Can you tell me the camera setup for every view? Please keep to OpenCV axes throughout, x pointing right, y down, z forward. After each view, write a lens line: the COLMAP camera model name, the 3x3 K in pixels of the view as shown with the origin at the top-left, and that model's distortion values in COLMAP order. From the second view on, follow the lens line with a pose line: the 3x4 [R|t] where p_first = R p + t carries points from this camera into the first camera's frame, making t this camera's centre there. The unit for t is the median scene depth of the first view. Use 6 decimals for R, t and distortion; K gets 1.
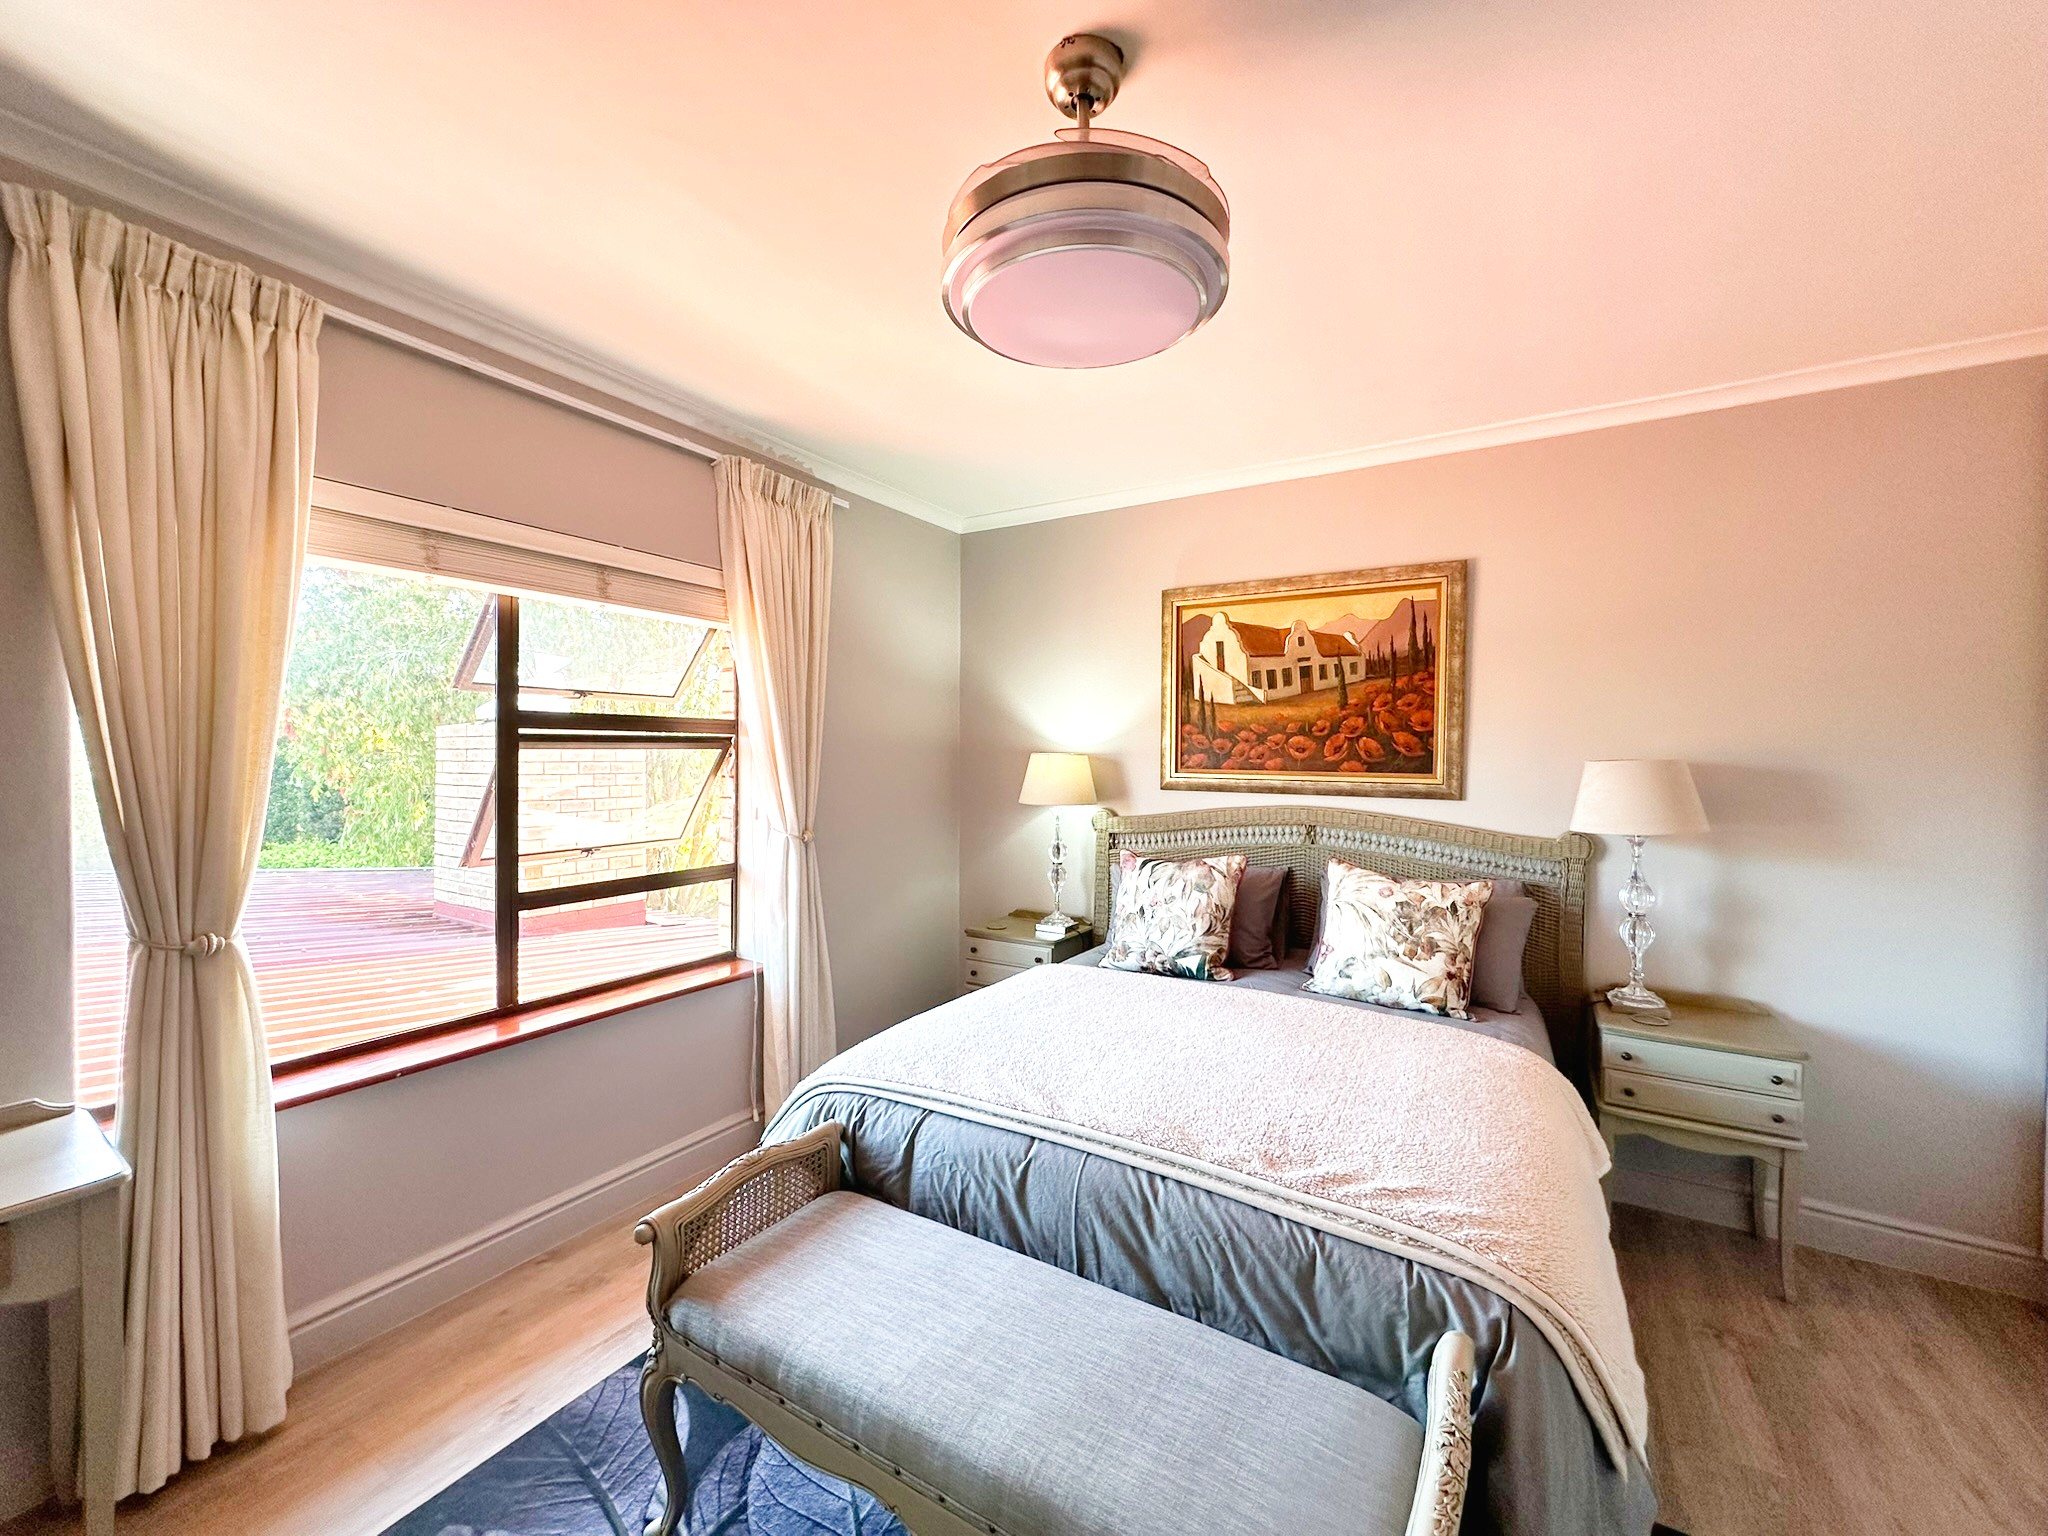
lens RADIAL K [[817.5, 0, 1024.9], [0, 817.5, 756.5], [0, 0, 1]] dist [-0.000079, -0.000138]
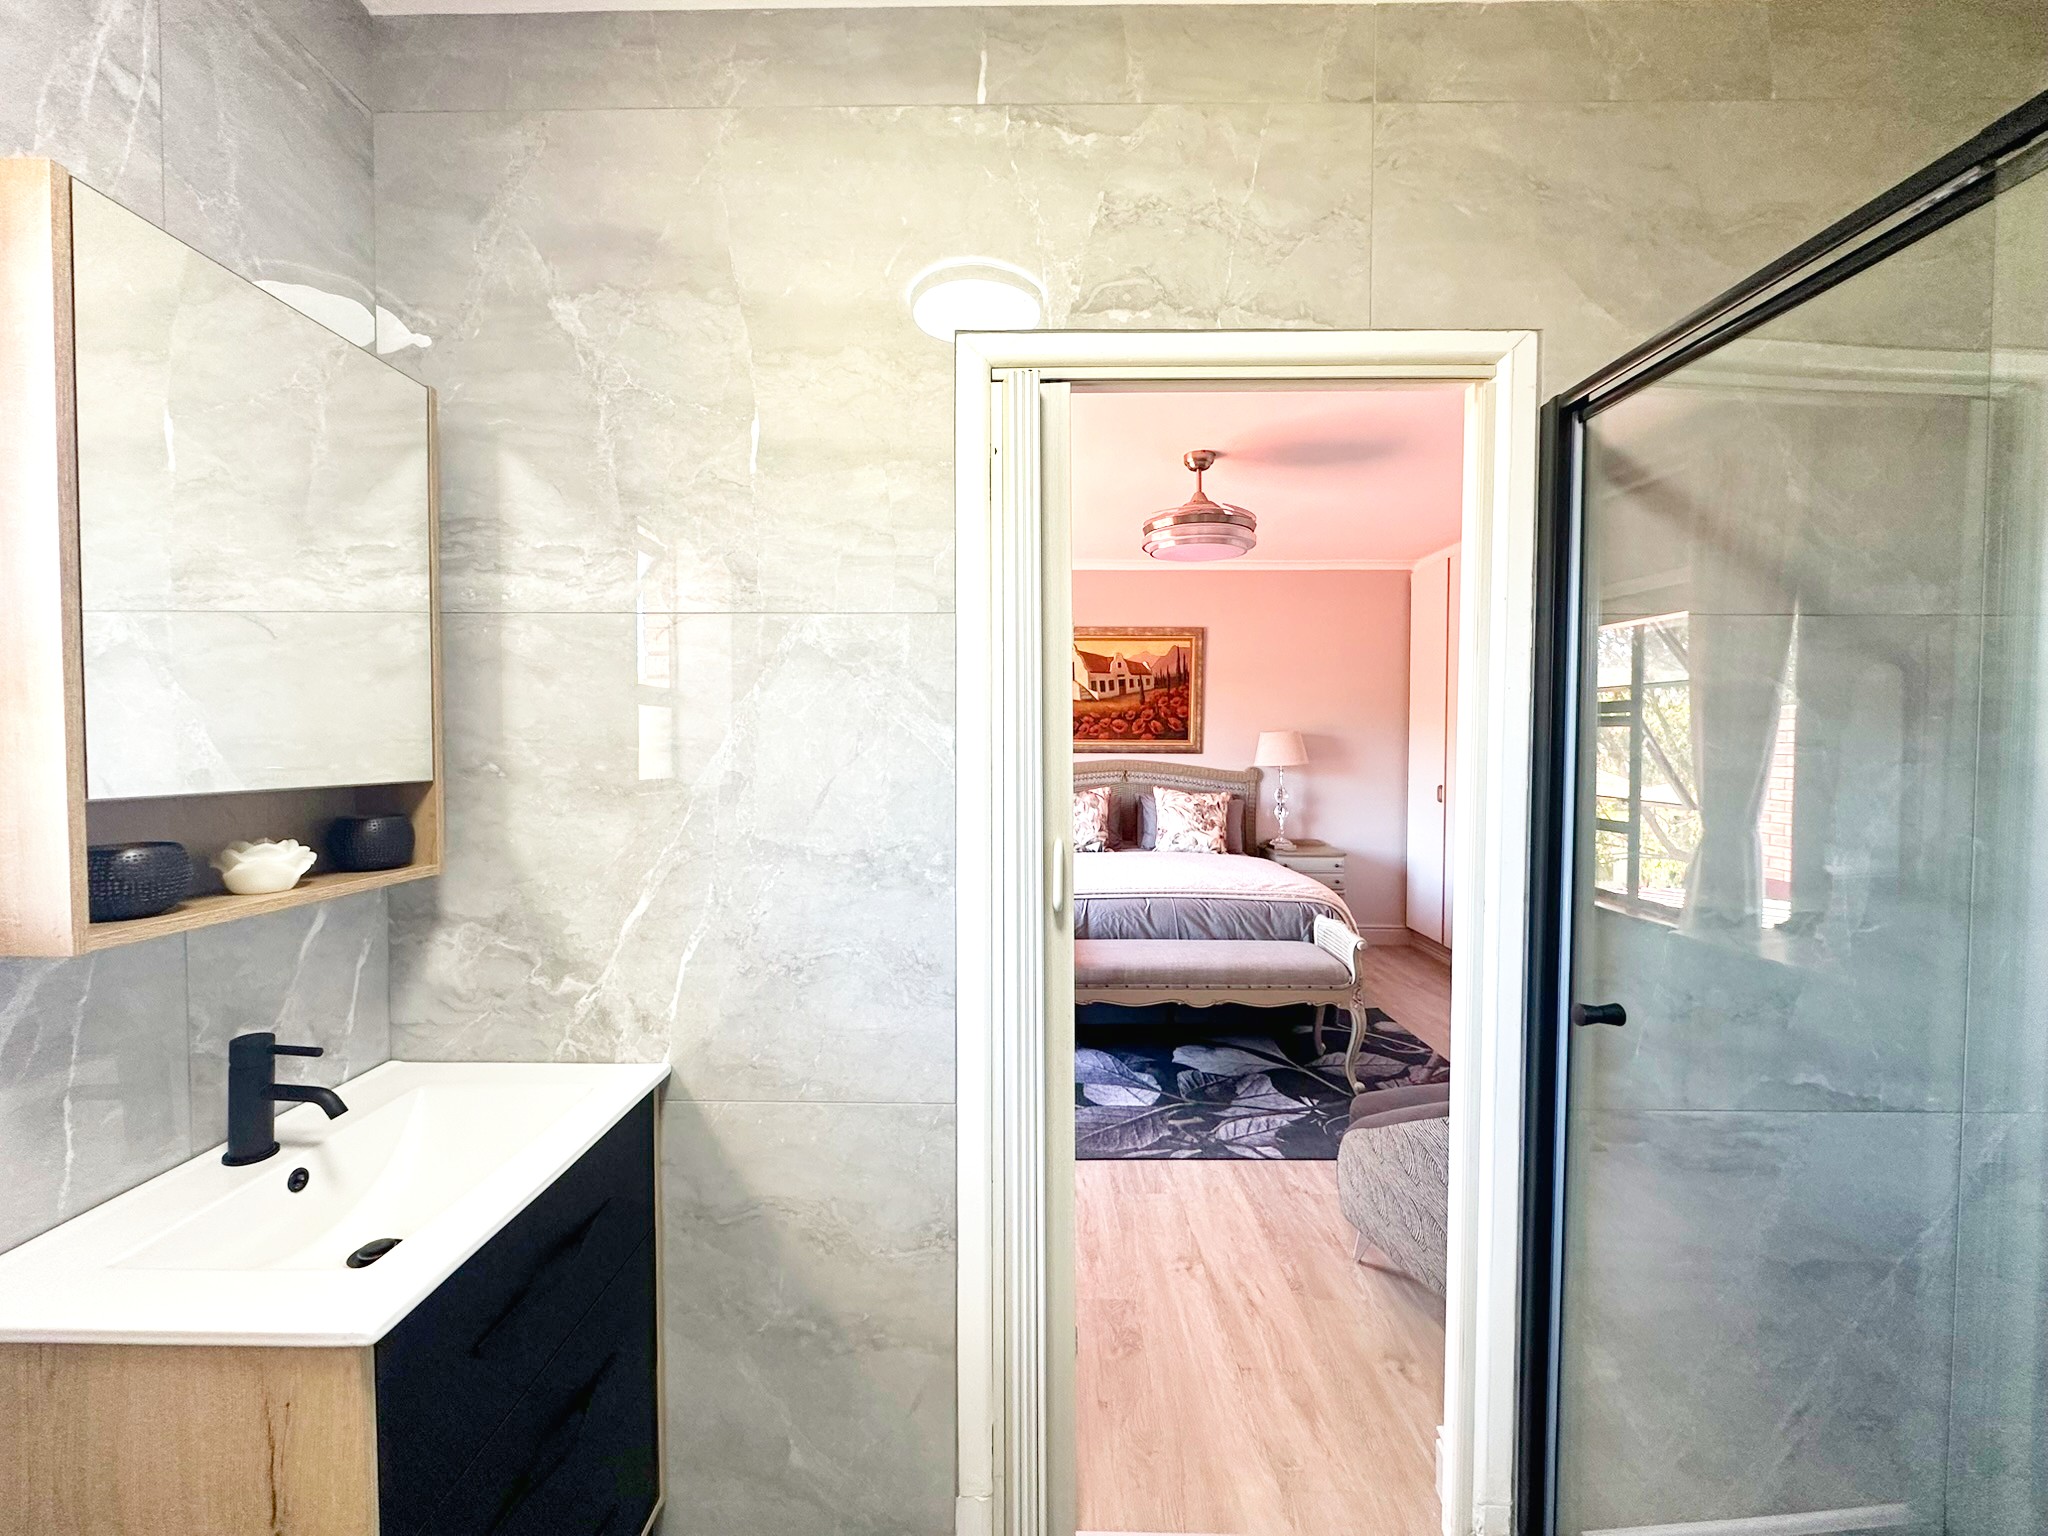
lens RADIAL K [[817.5, 0, 1018.5], [0, 817.5, 757.6], [0, 0, 1]] dist [-0.000079, -0.000138]
pose [[0.861147, -0.019791, 0.507970, -0.783930], [0.006641, 0.999595, 0.027687, 0.006702], [-0.508312, -0.020469, 0.860929, -0.416797]]
